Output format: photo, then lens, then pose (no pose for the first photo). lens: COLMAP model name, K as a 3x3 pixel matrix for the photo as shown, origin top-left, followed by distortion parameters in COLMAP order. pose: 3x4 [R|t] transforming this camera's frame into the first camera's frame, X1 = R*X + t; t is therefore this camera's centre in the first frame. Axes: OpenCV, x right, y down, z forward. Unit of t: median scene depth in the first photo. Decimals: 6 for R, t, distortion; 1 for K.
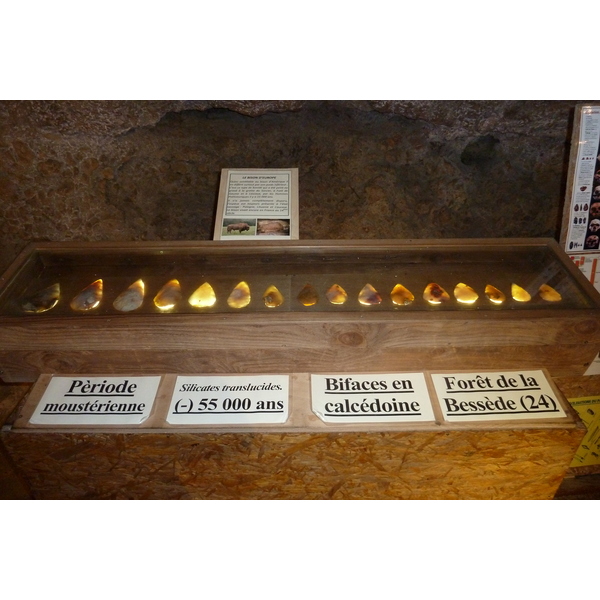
lens RADIAL K [[421.1, 0, 299.1], [0, 421.1, 298.5], [0, 0, 1]] dist [-0.025633, -0.000570]
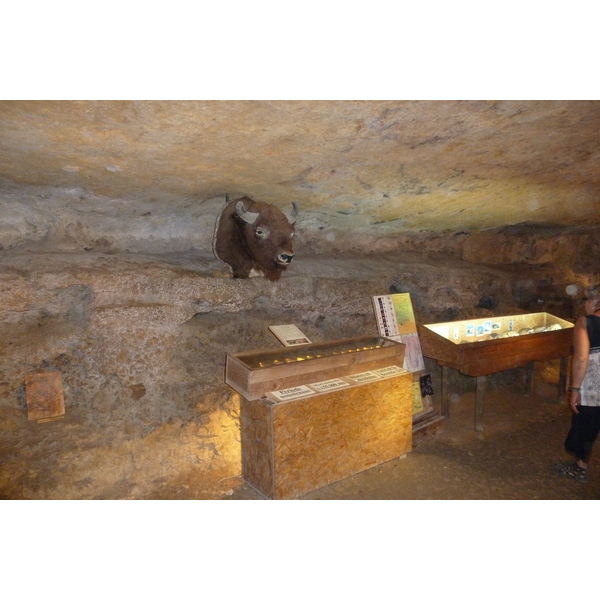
lens RADIAL K [[421.1, 0, 300.6], [0, 421.1, 299.0], [0, 0, 1]] dist [-0.025633, -0.000570]
pose [[0.809672, -0.035786, 0.585790, -1.123228], [0.313512, 0.870159, -0.380175, 0.425738], [-0.496126, 0.491469, 0.715763, -0.735641]]
